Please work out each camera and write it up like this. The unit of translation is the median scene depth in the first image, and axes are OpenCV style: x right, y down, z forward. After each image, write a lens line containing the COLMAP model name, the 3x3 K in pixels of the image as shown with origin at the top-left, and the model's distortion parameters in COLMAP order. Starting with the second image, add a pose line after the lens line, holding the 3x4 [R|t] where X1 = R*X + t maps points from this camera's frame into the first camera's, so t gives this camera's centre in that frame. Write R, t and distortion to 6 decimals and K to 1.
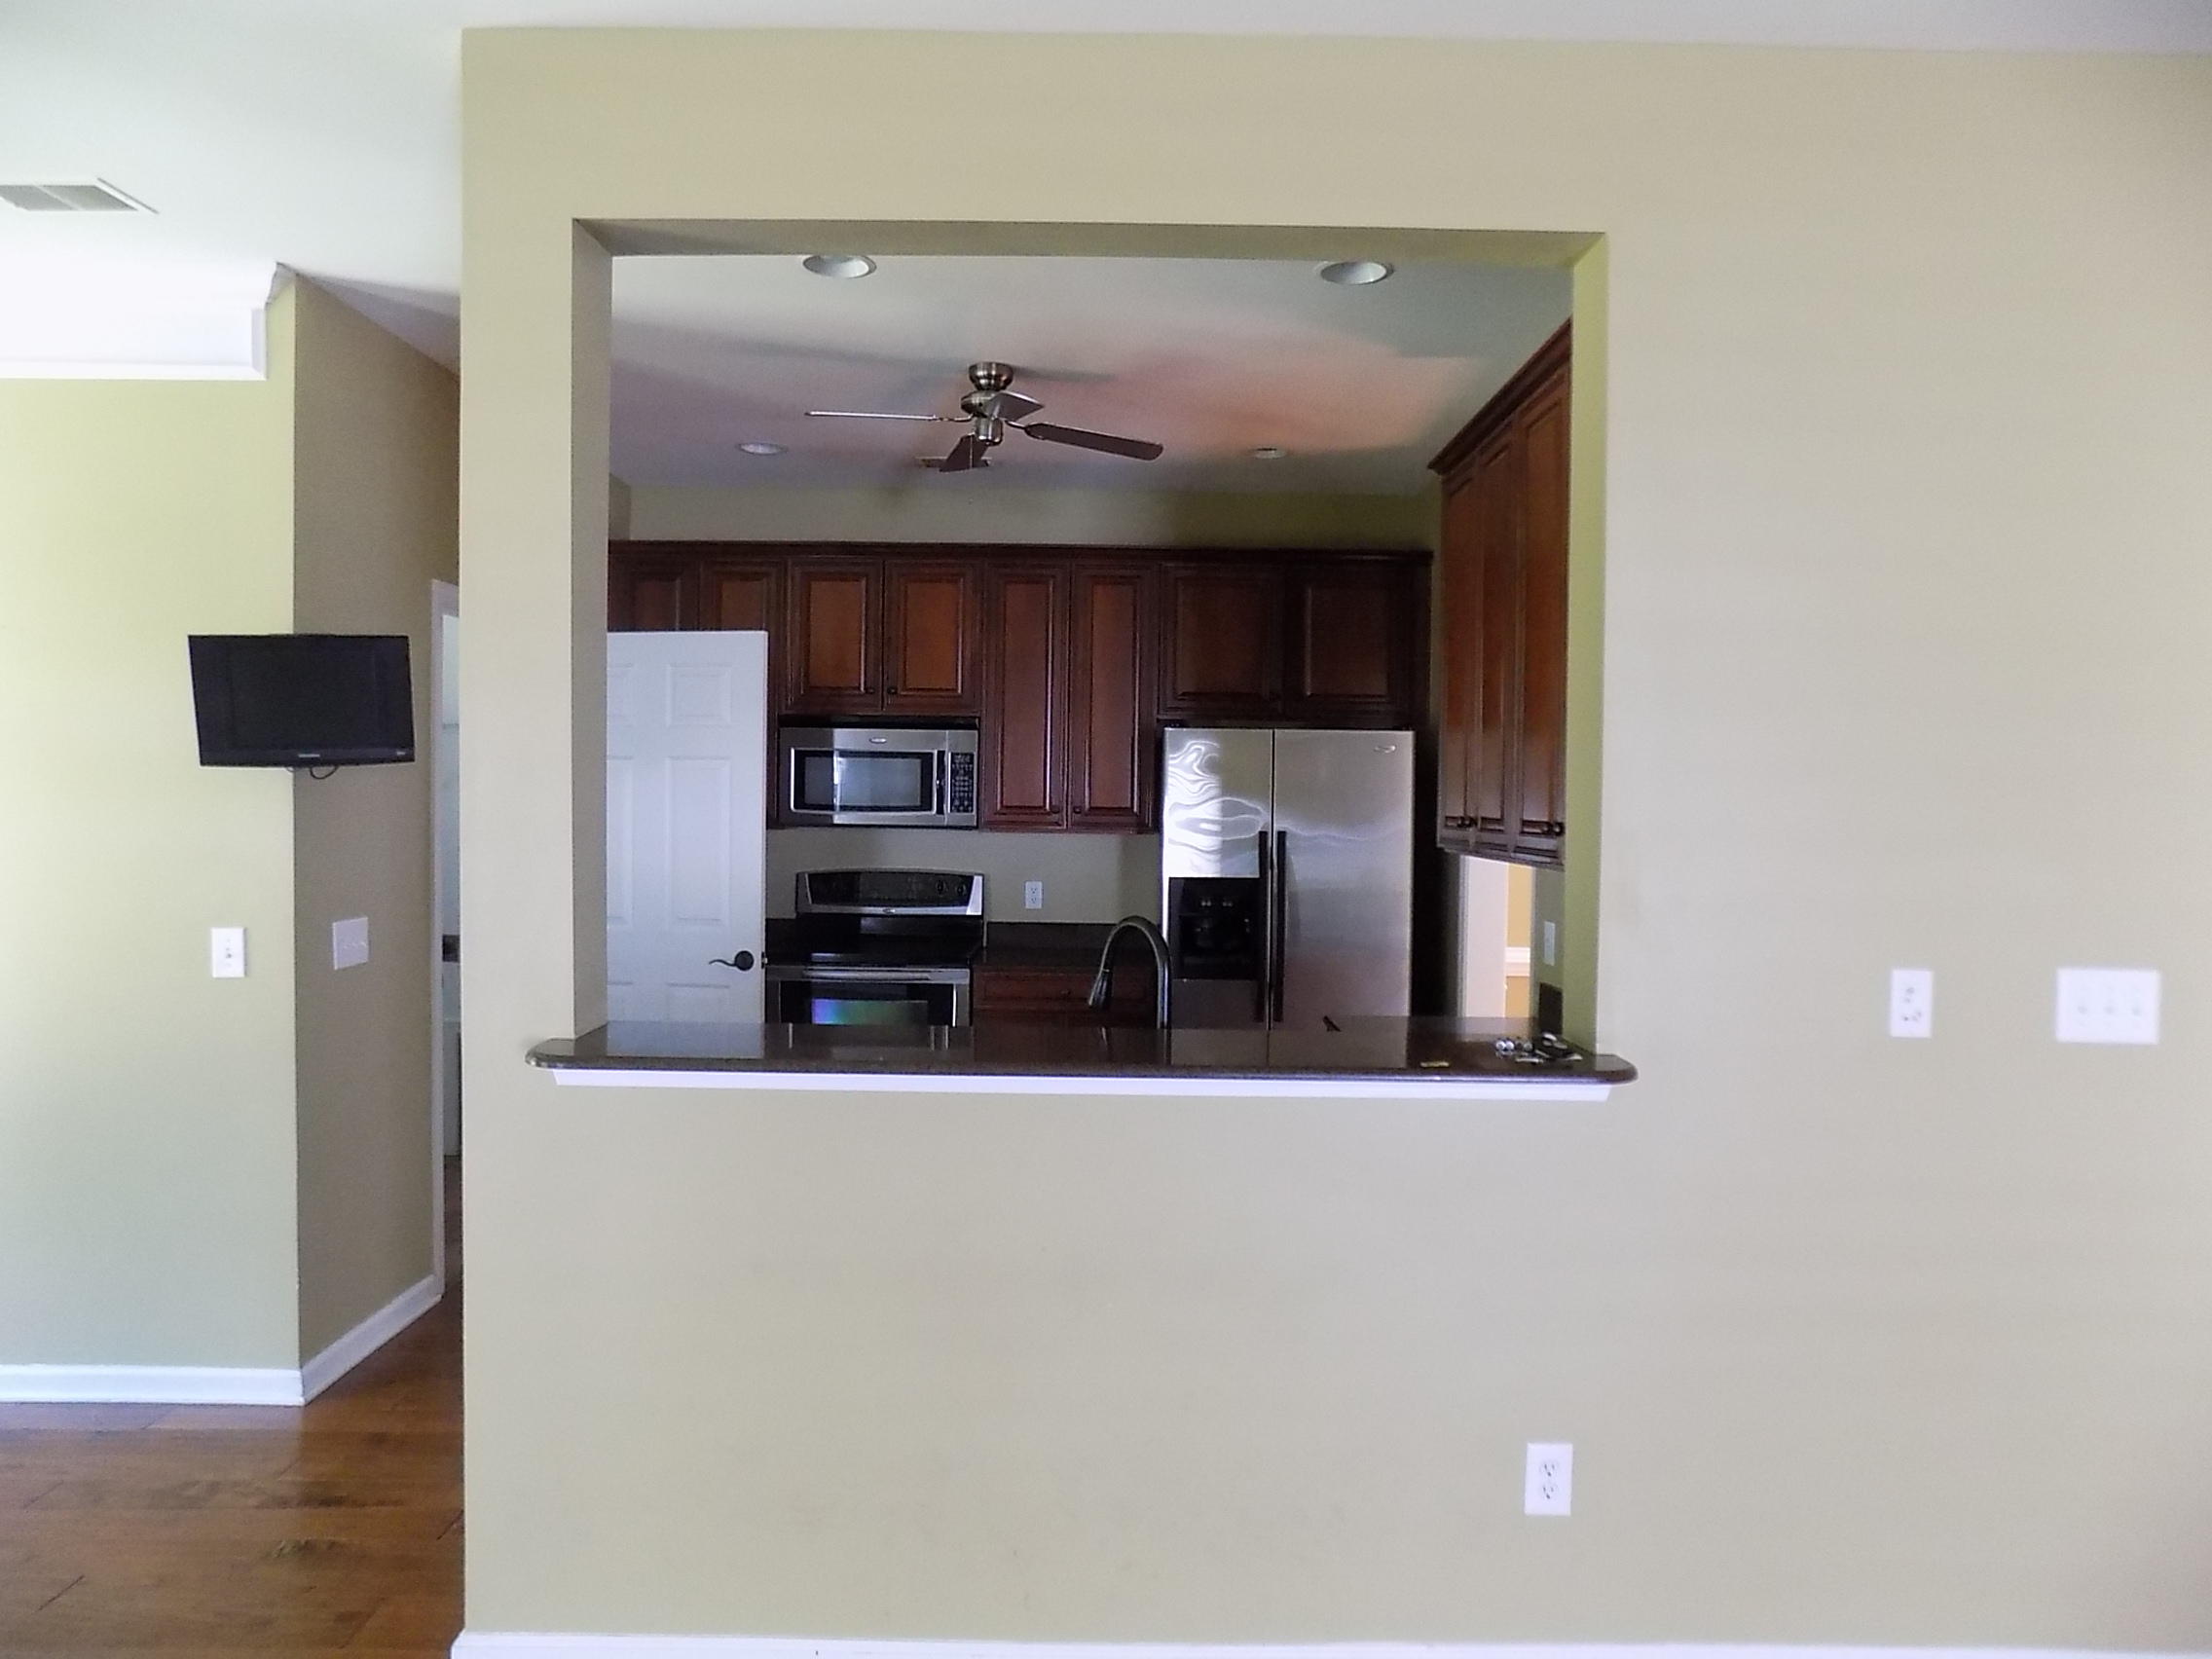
lens RADIAL K [[1483.1, 0, 1111.6], [0, 1483.1, 823.6], [0, 0, 1]] dist [-0.072496, 0.071410]
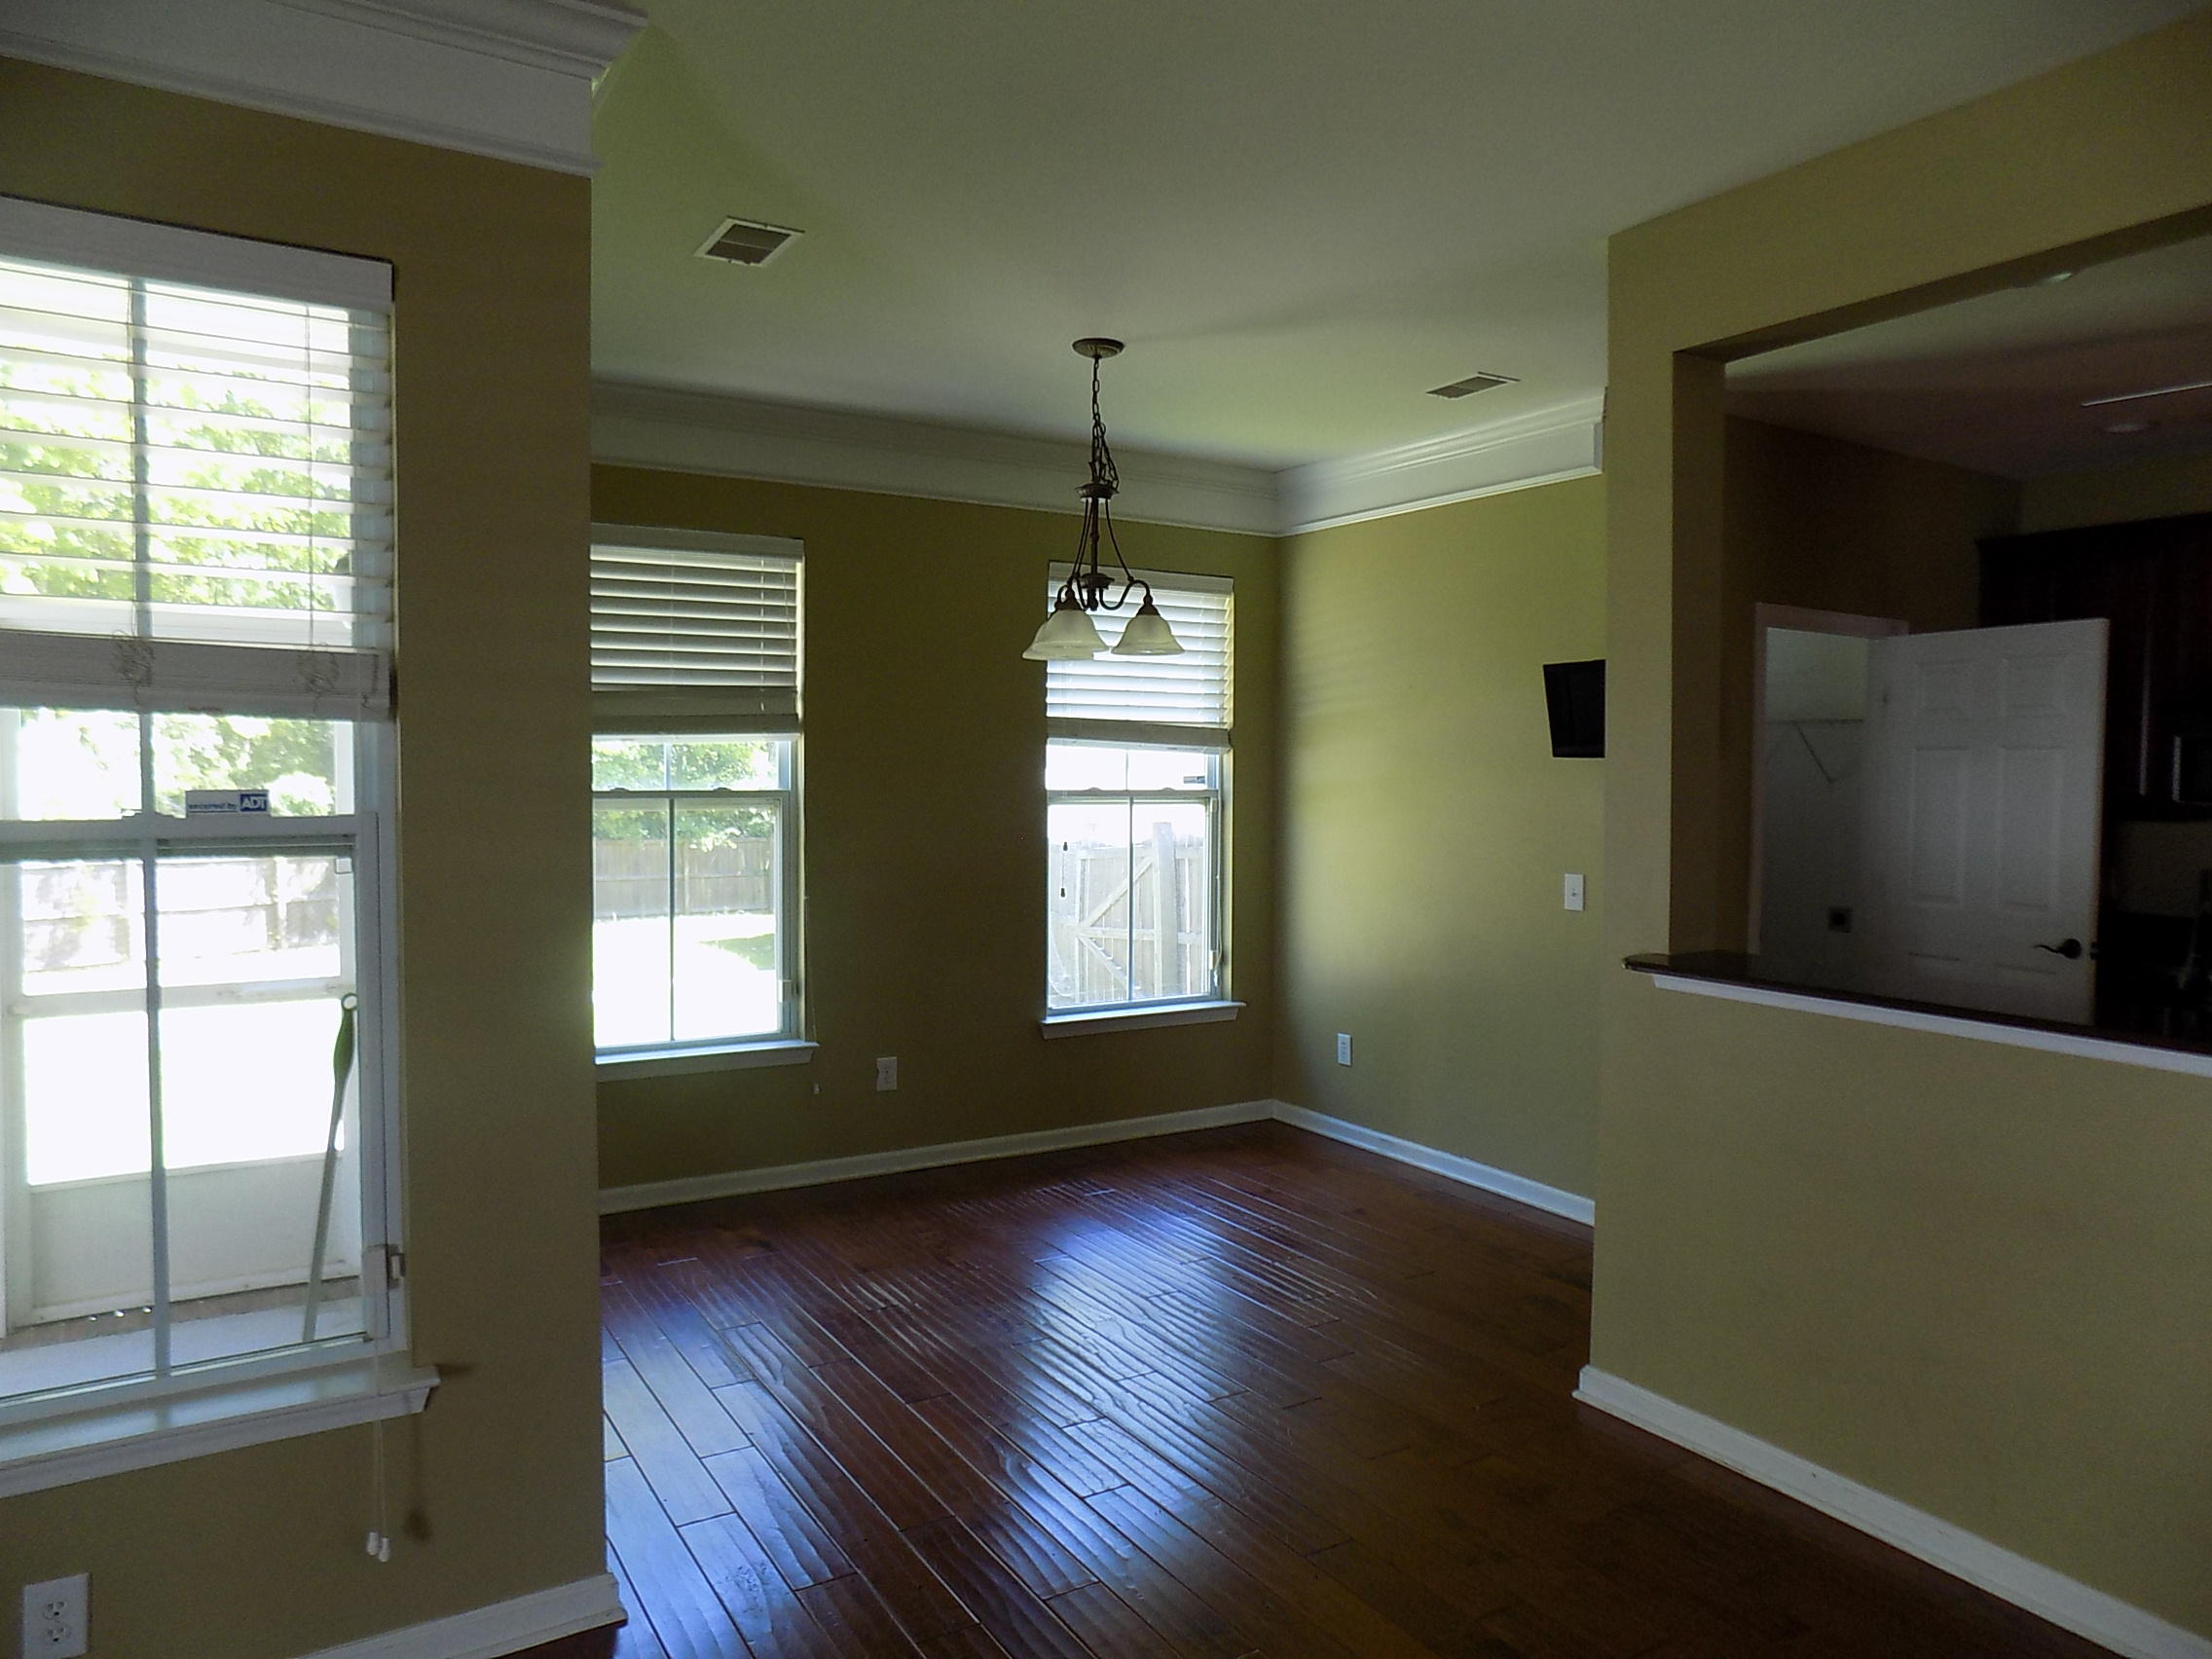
lens RADIAL K [[1483.1, 0, 1111.6], [0, 1483.1, 823.6], [0, 0, 1]] dist [-0.072496, 0.071410]
pose [[0.519028, 0.029057, -0.854263, 0.363282], [-0.025533, 0.999503, 0.018485, 0.009245], [0.854376, 0.012217, 0.519512, -0.100256]]
